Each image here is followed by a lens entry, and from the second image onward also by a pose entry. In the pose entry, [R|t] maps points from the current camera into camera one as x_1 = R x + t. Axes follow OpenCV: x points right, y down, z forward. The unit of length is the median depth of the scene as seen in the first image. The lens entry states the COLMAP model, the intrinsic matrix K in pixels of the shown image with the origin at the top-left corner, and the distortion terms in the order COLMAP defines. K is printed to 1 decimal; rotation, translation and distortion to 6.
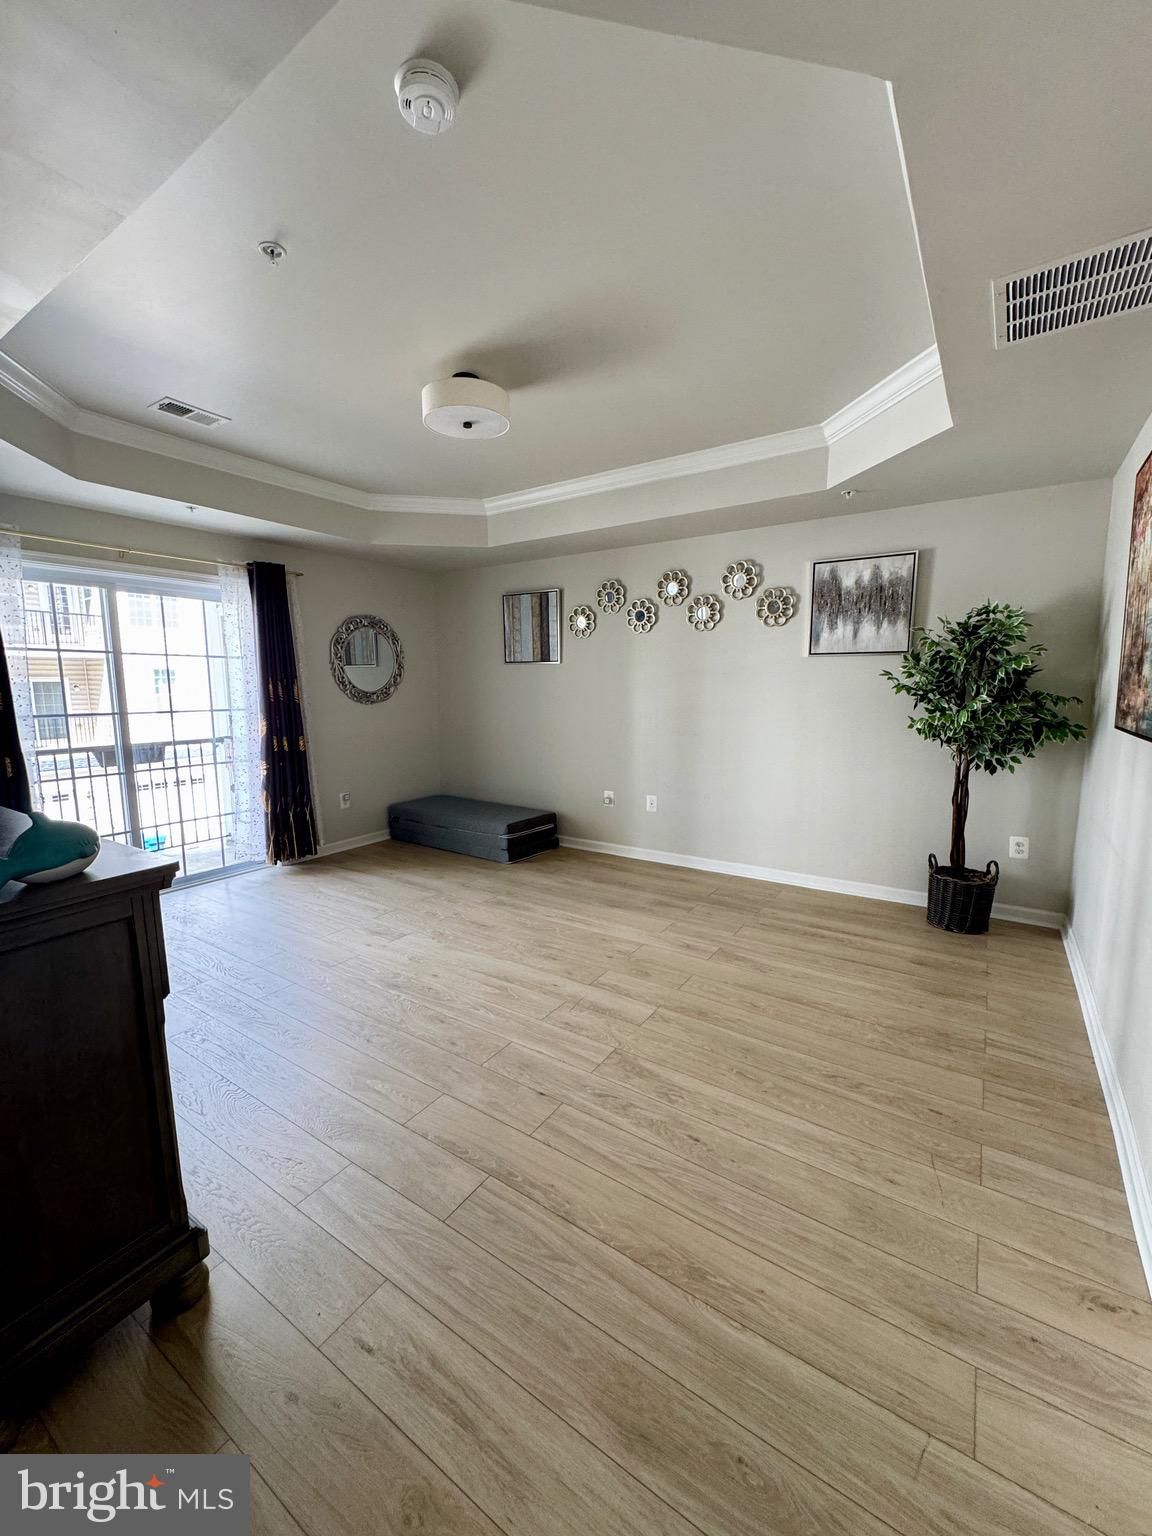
lens RADIAL K [[615.7, 0, 578.1], [0, 615.7, 769.0], [0, 0, 1]] dist [-0.003378, 0.000024]
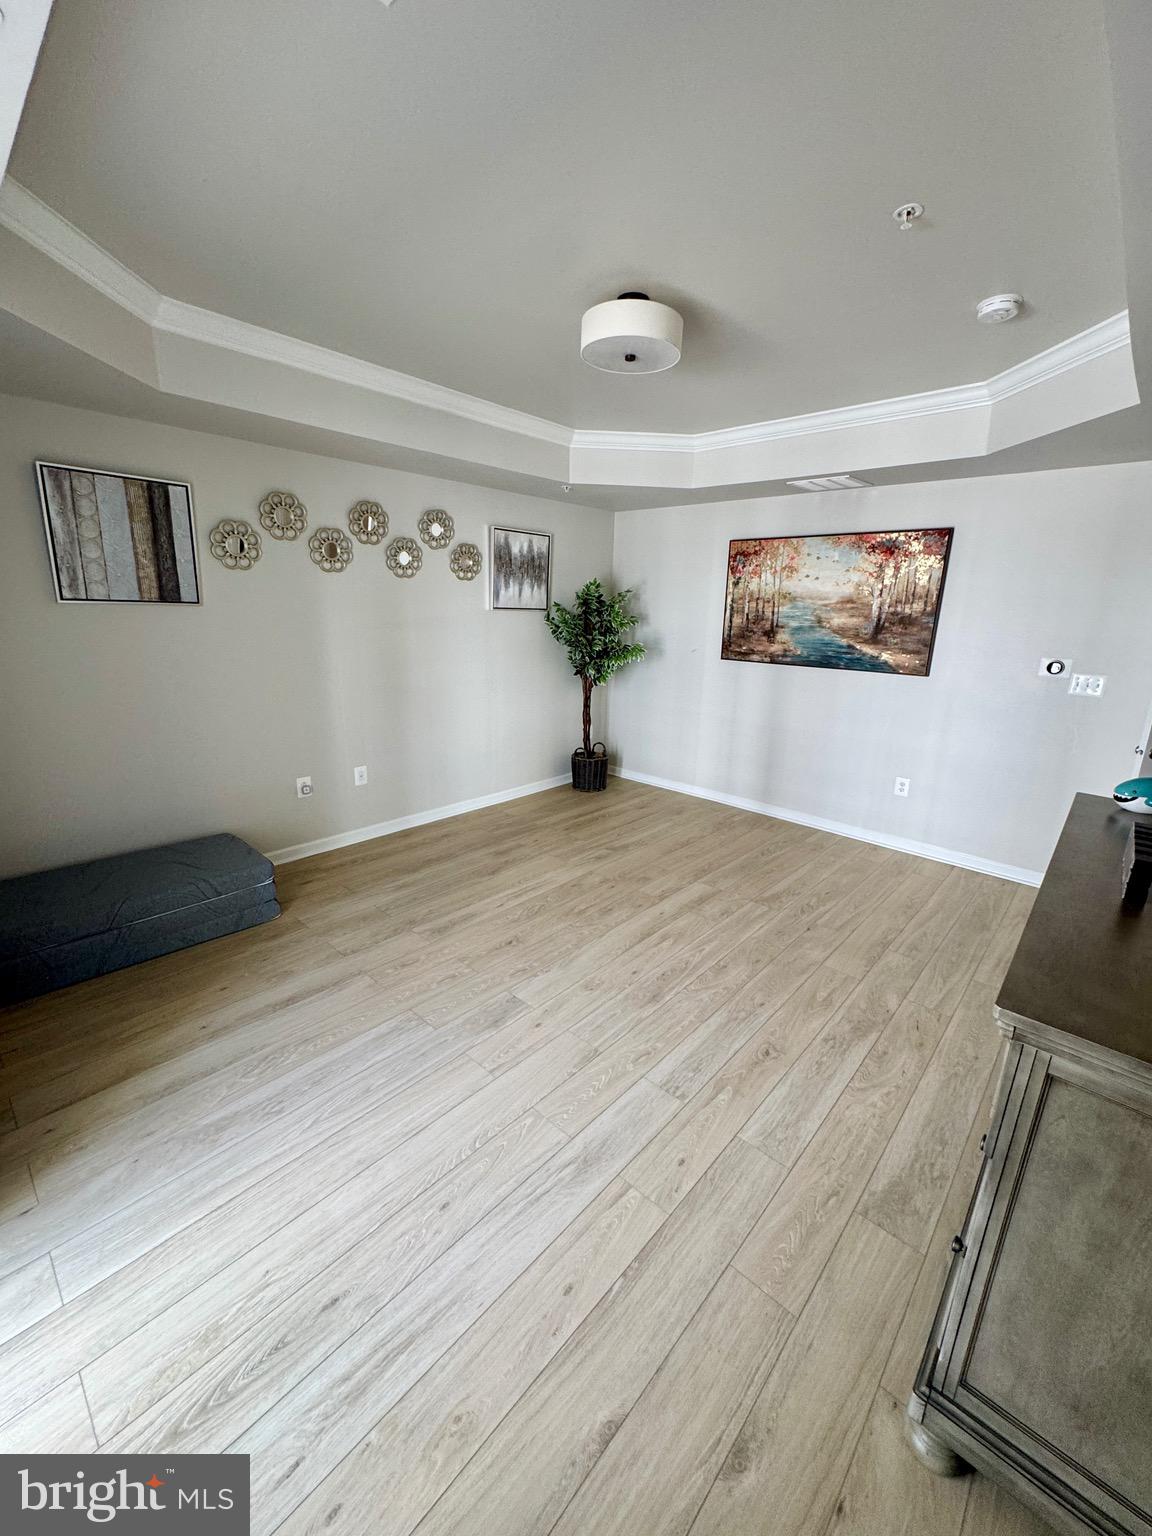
lens RADIAL K [[615.7, 0, 578.1], [0, 615.7, 769.0], [0, 0, 1]] dist [-0.003378, 0.000024]
pose [[0.155007, -0.246993, 0.956539, -0.815565], [0.108427, 0.966646, 0.232032, -0.149698], [-0.981945, 0.067748, 0.176617, 0.678527]]
